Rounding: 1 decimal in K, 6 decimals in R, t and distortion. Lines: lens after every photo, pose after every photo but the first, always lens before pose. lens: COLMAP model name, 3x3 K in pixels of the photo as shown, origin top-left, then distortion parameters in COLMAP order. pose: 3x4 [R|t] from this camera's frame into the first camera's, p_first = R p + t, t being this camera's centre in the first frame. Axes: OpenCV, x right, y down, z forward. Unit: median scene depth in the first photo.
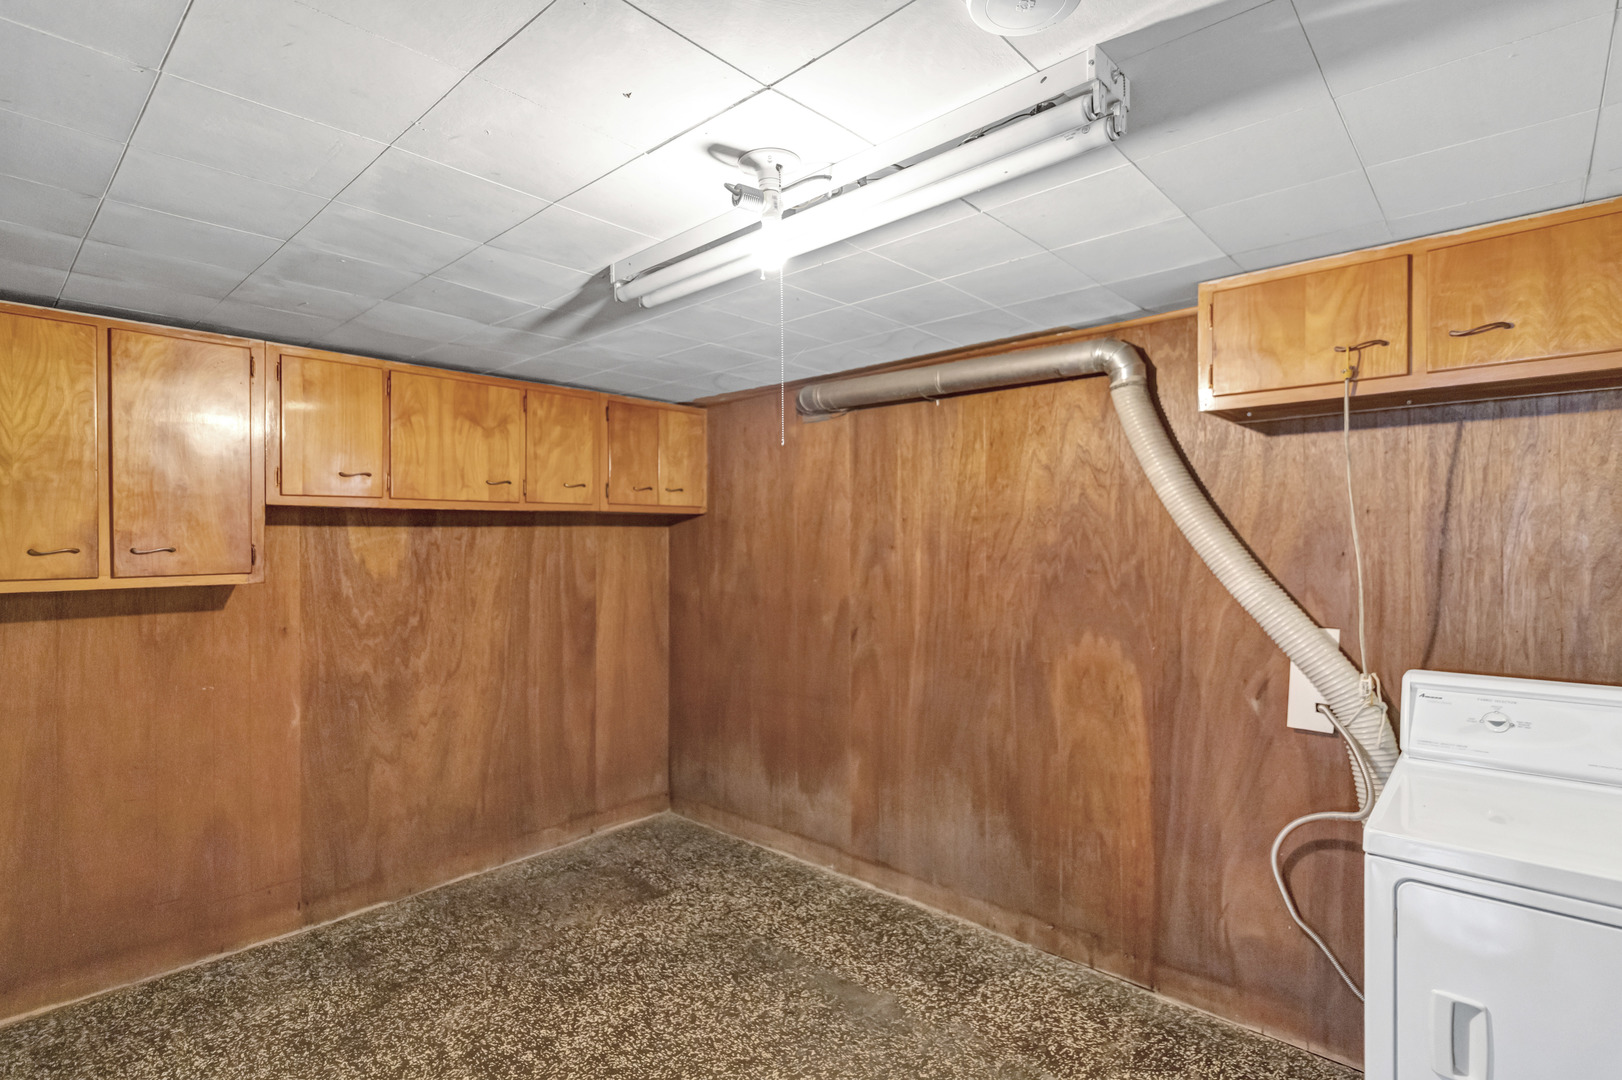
lens RADIAL K [[777.0, 0, 807.8], [0, 777.0, 536.6], [0, 0, 1]] dist [0.000096, 0.000321]
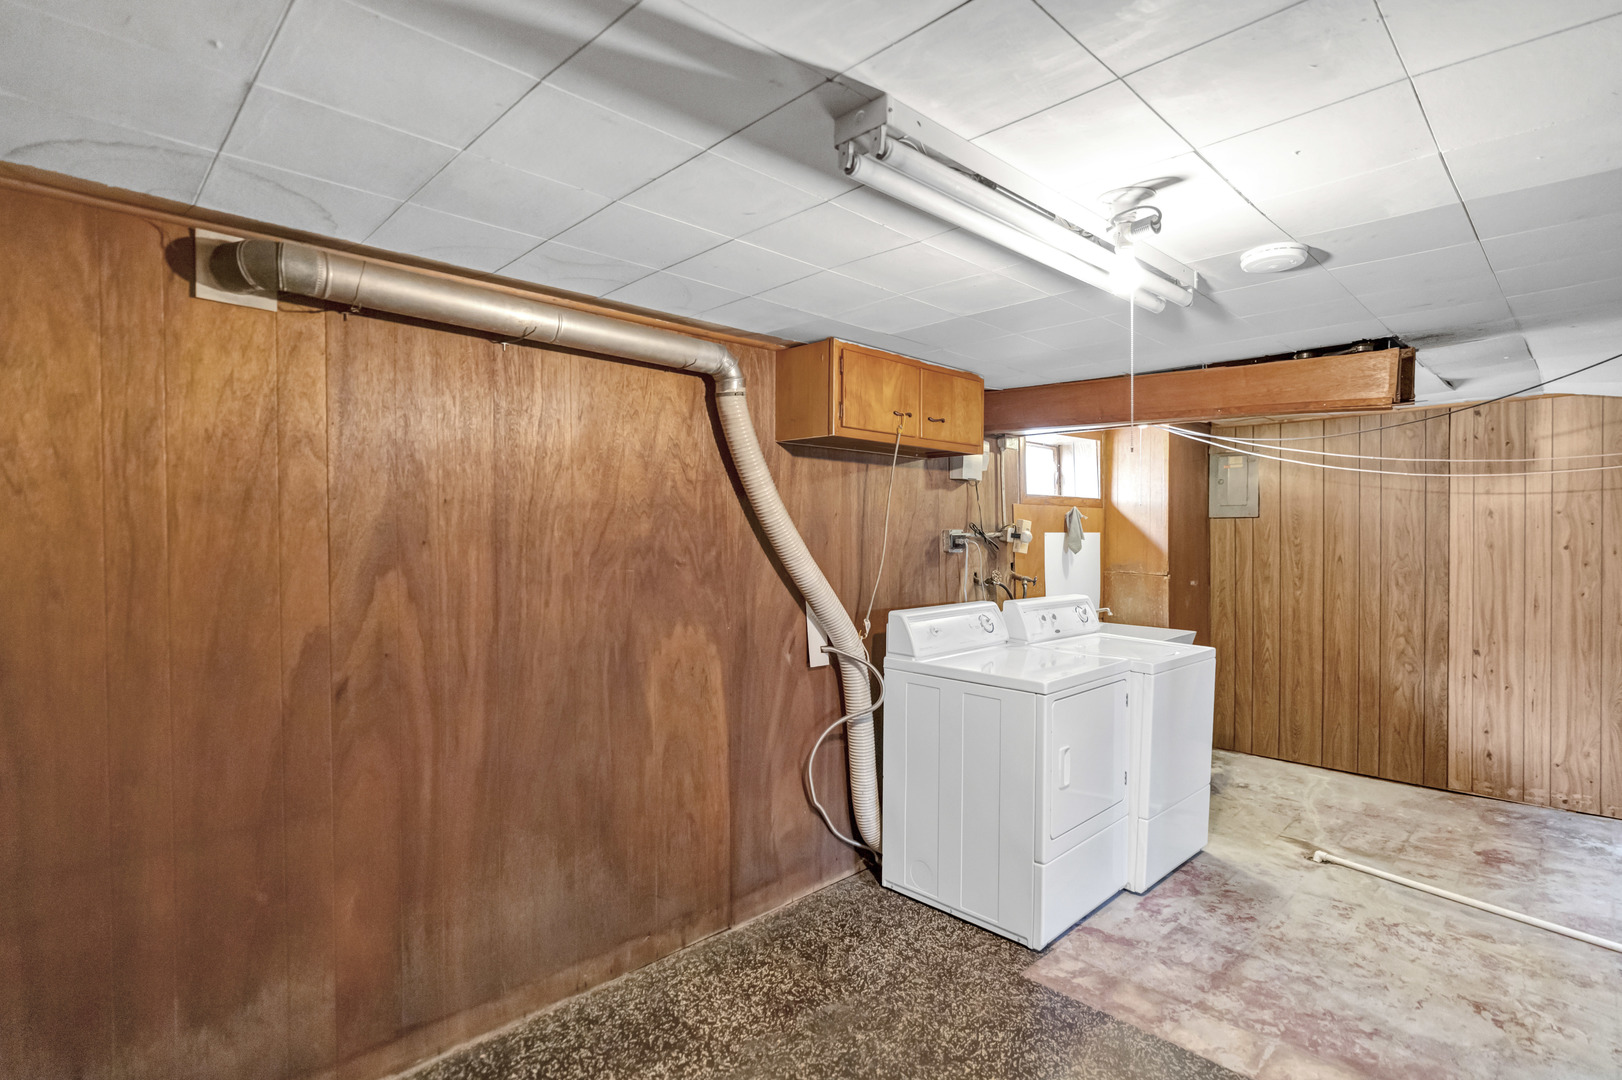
lens RADIAL K [[801.8, 0, 811.0], [0, 801.8, 540.0], [0, 0, 1]] dist [-0.000049, -0.000861]
pose [[0.049525, -0.003704, 0.998766, -0.674022], [-0.004924, 0.999980, 0.003953, 0.008928], [-0.998761, -0.005114, 0.049506, 0.768169]]
